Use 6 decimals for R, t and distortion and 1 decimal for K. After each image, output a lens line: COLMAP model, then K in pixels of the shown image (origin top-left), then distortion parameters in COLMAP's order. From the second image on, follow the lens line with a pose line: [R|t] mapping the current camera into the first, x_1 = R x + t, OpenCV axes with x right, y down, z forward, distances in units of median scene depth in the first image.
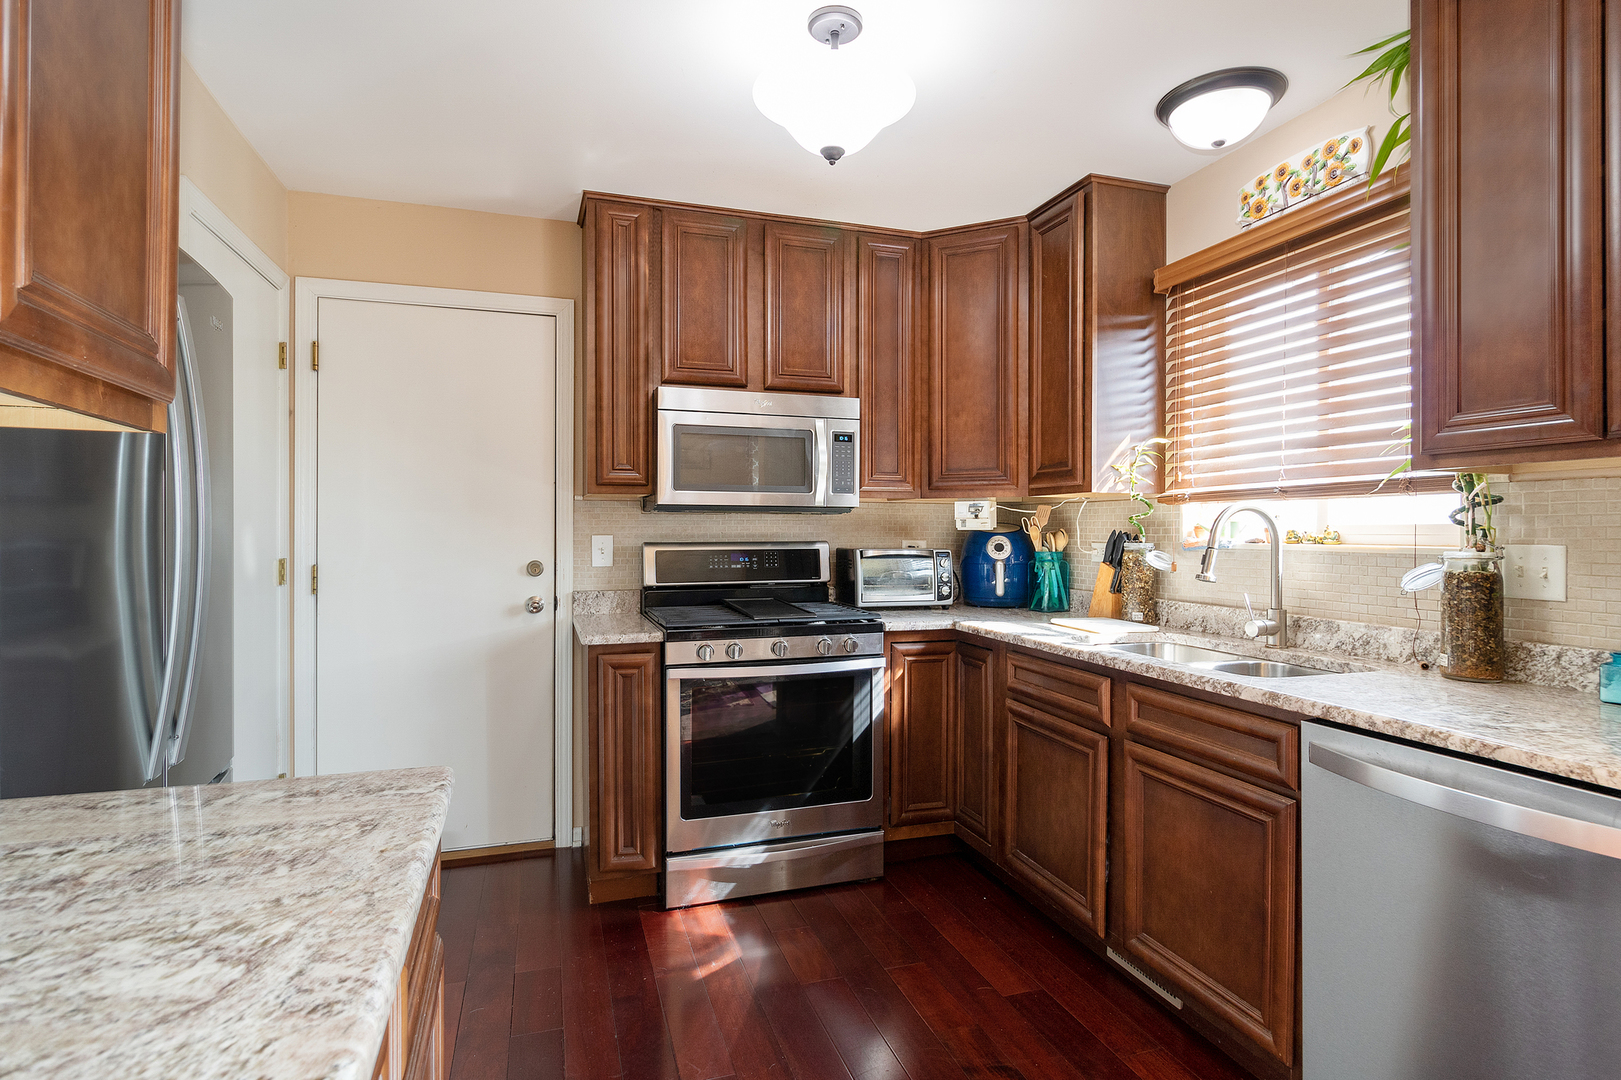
lens RADIAL K [[786.3, 0, 782.6], [0, 786.3, 520.8], [0, 0, 1]] dist [0.016337, -0.000427]
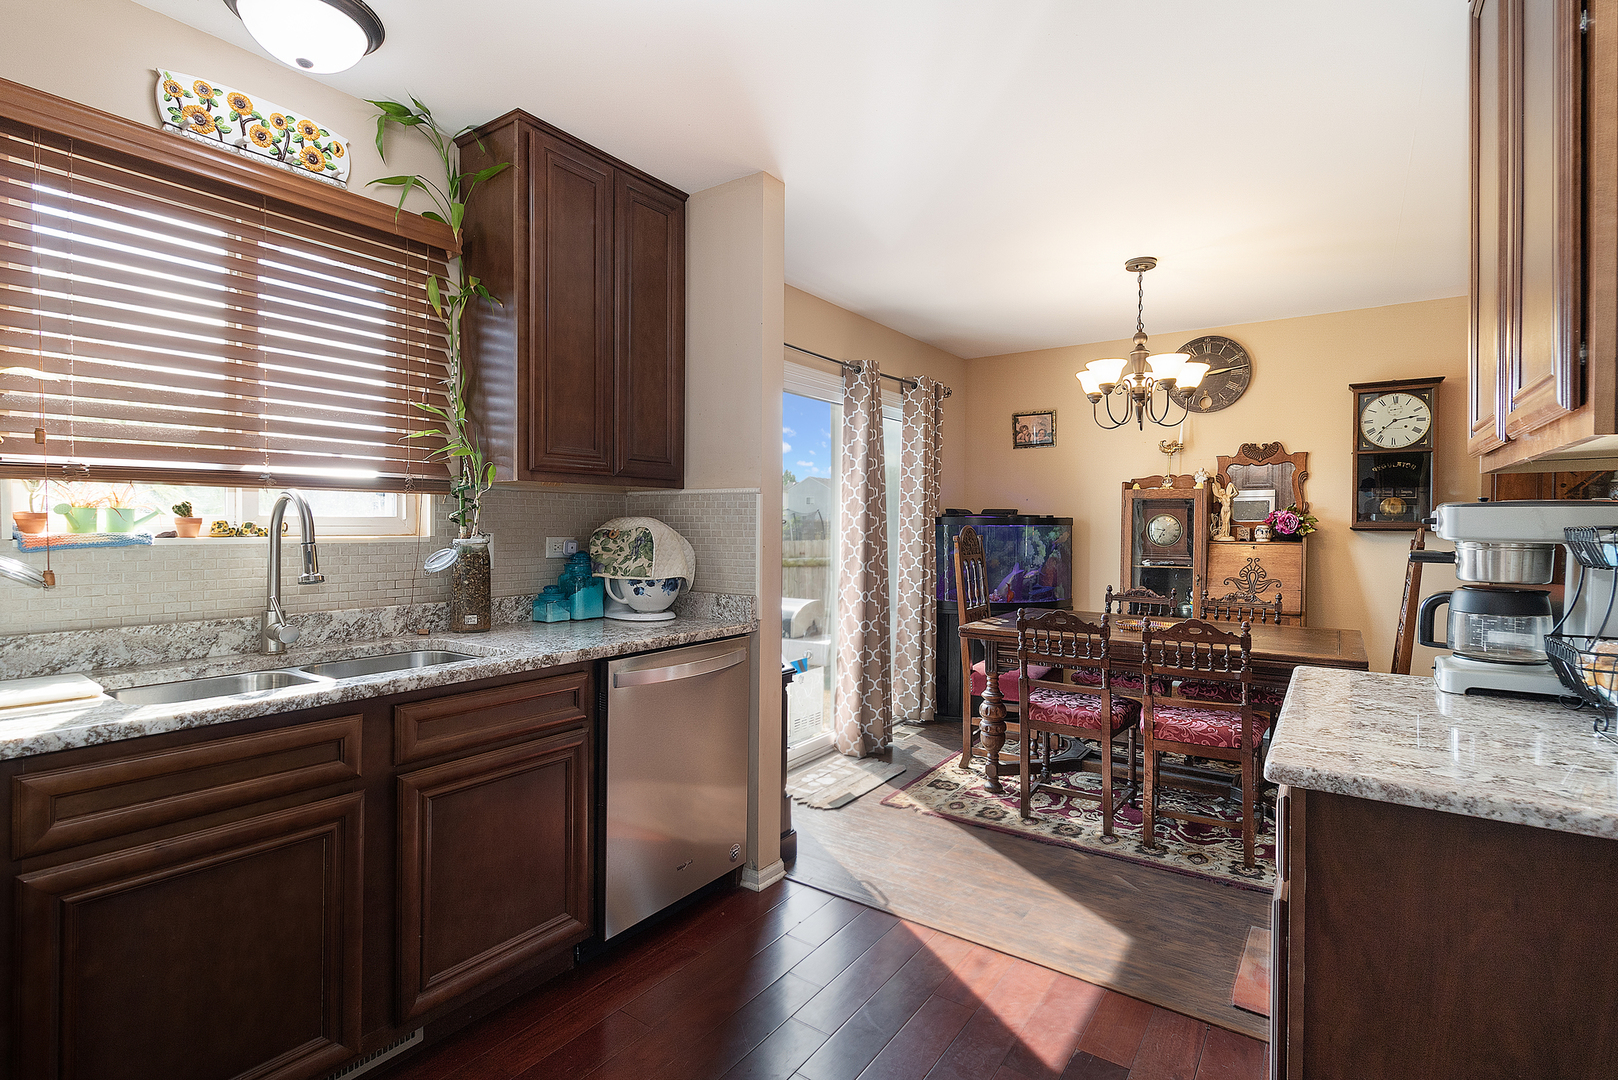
lens RADIAL K [[746.6, 0, 824.6], [0, 746.6, 526.1], [0, 0, 1]] dist [0.004096, -0.000807]
pose [[-0.610984, -0.007019, 0.791611, -0.343772], [-0.017030, 0.999846, -0.004279, 0.008200], [-0.791459, -0.016096, -0.611010, 0.851199]]
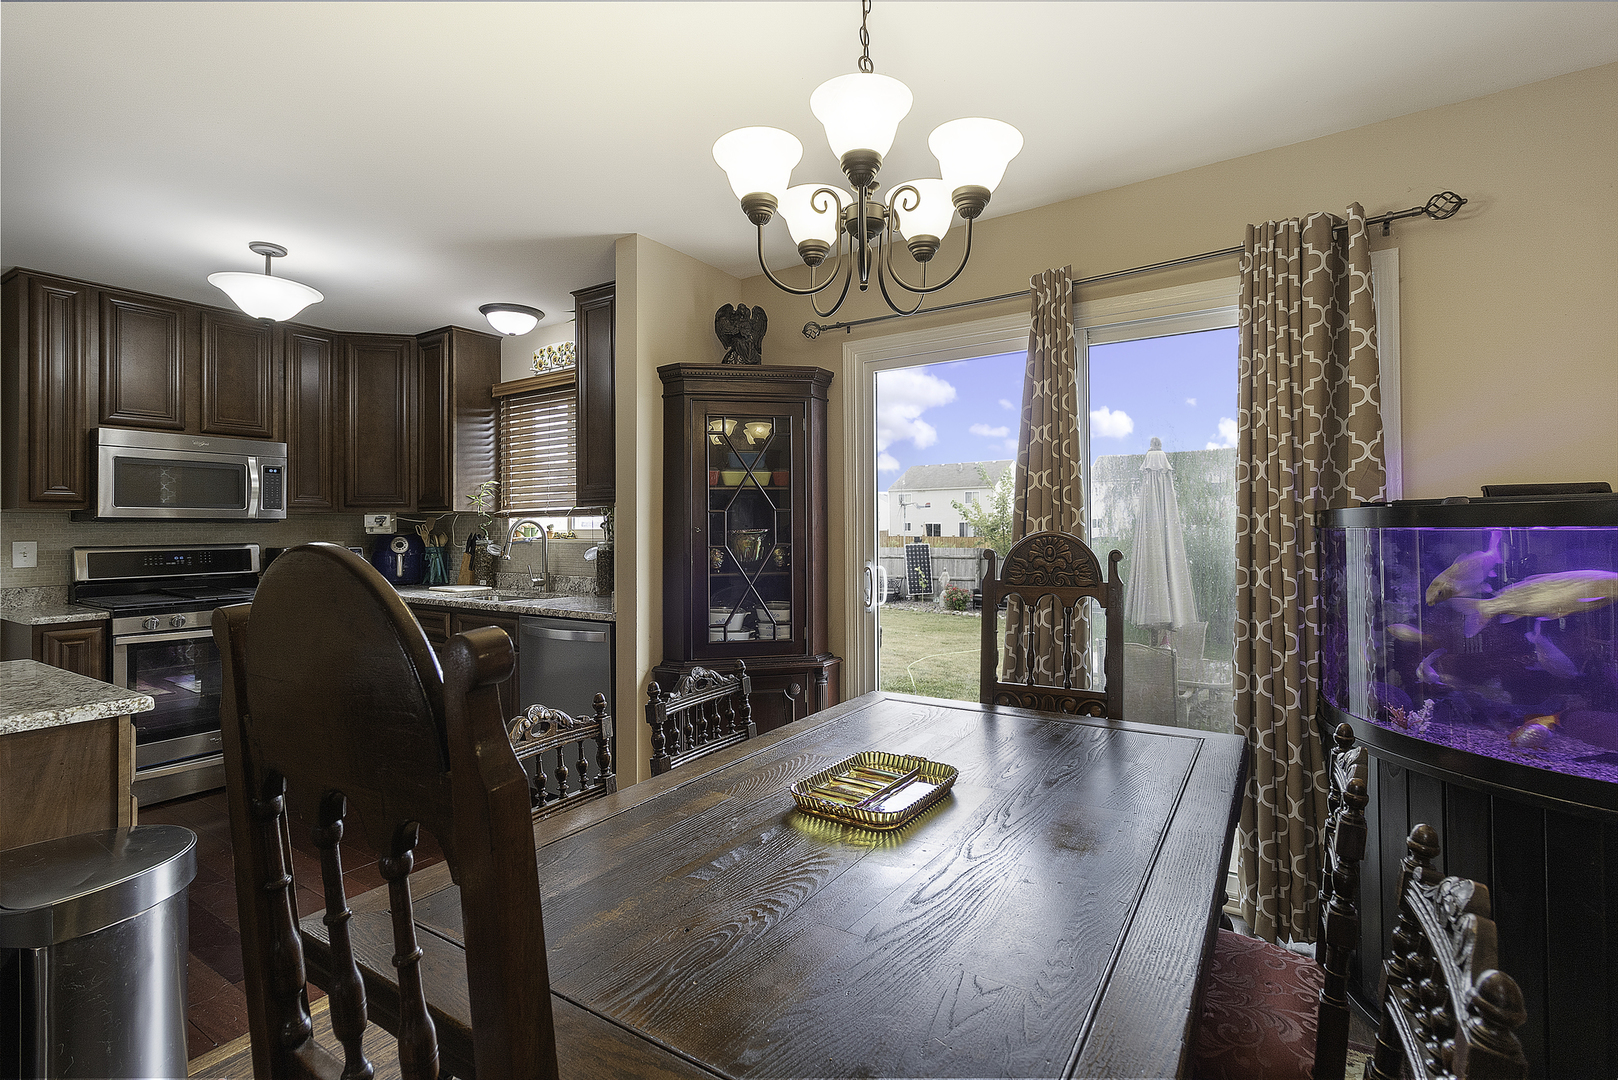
lens RADIAL K [[746.6, 0, 822.9], [0, 746.6, 522.5], [0, 0, 1]] dist [0.004096, -0.000807]
pose [[0.755618, -0.001305, 0.655012, -0.061214], [0.000404, 0.999999, 0.001527, -0.013194], [-0.655013, -0.000889, 0.755617, -0.723083]]
